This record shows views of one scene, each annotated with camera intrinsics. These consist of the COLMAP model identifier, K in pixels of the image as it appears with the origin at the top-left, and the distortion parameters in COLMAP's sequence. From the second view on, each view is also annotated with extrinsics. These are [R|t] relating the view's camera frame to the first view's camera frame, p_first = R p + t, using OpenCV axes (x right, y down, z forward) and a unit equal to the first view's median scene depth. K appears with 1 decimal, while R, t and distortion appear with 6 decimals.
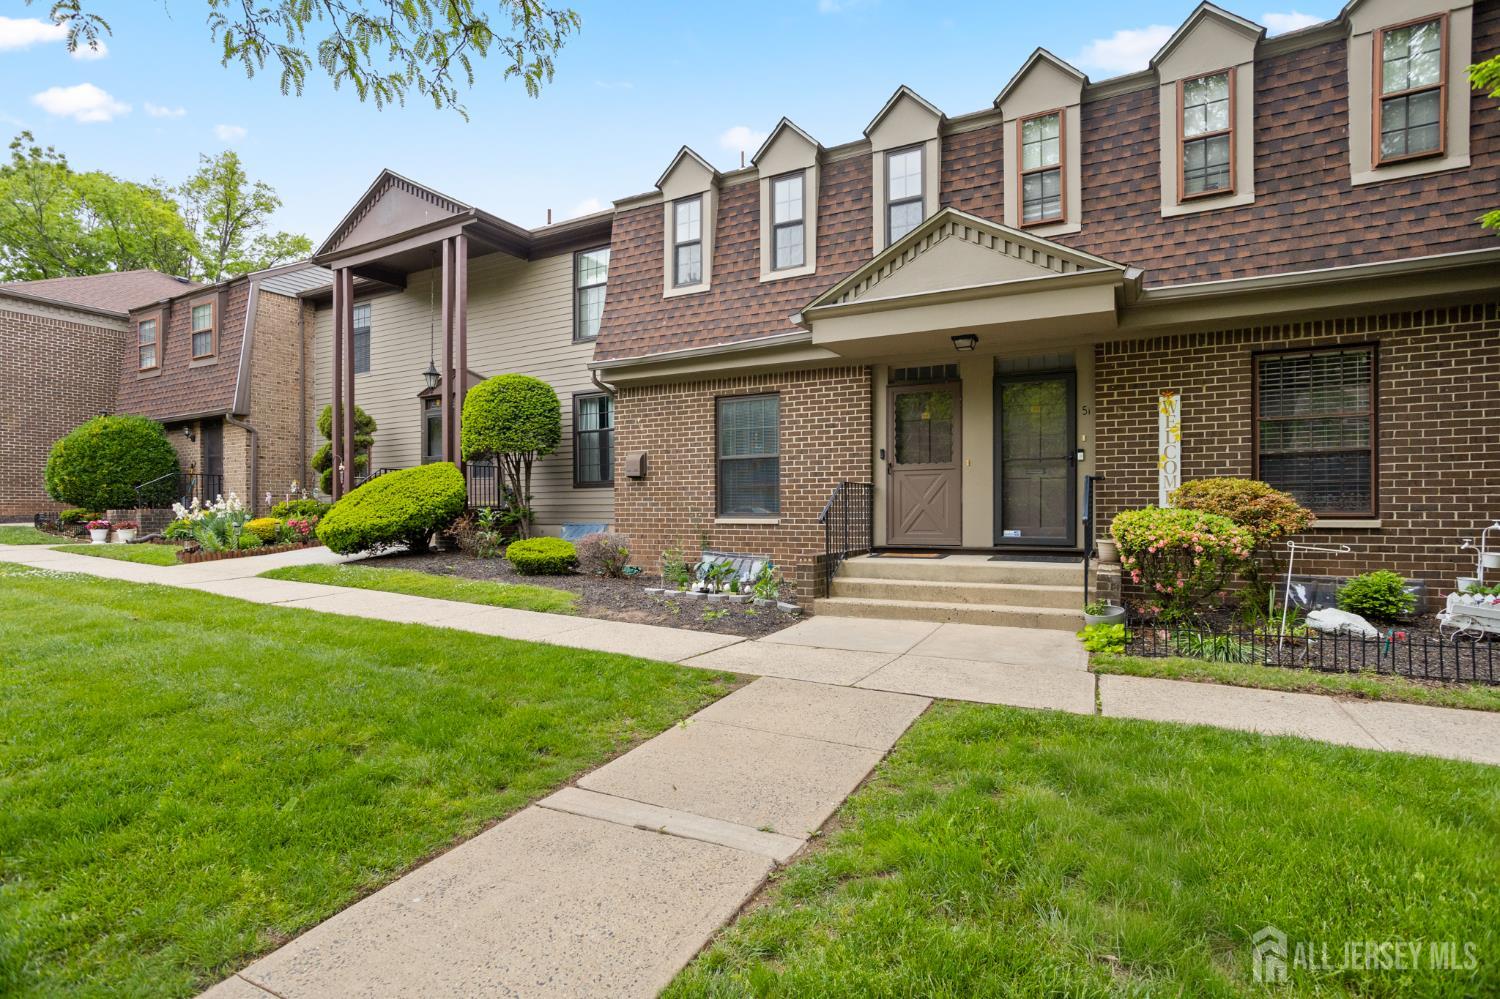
lens RADIAL K [[715.5, 0, 757.8], [0, 715.5, 502.3], [0, 0, 1]] dist [-0.018680, 0.008892]
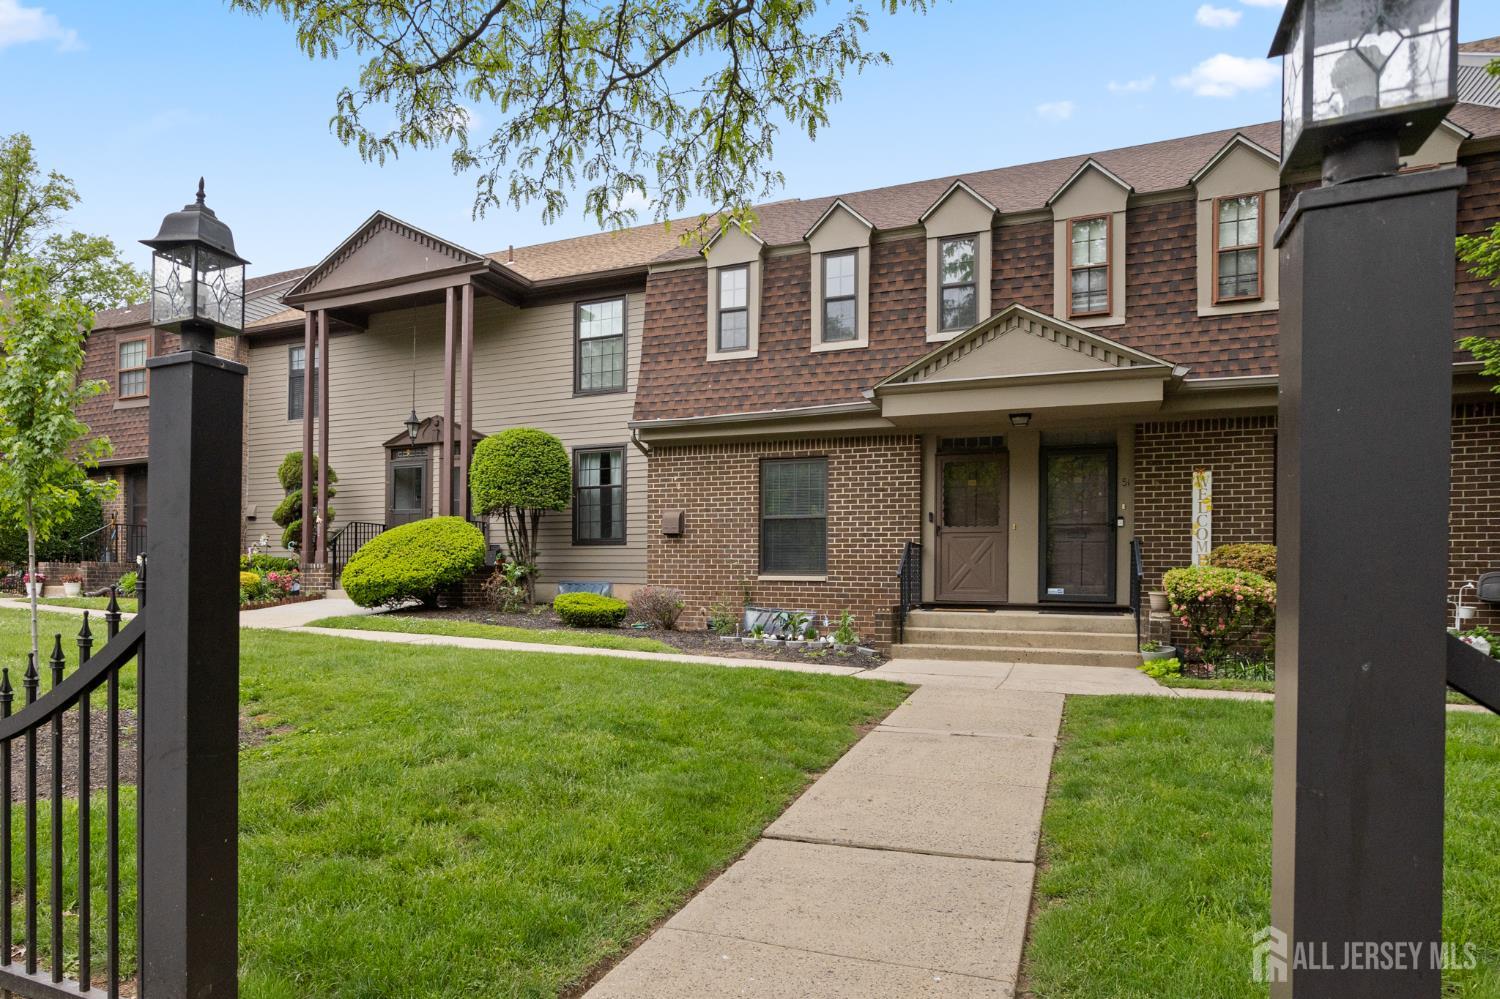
lens RADIAL K [[923.6, 0, 618.2], [0, 923.6, 574.9], [0, 0, 1]] dist [-0.038537, 0.024707]
pose [[0.999578, 0.017010, 0.023556, -0.324695], [-0.017020, 0.999855, 0.000252, 0.026898], [-0.023549, -0.000653, 0.999722, -0.370687]]
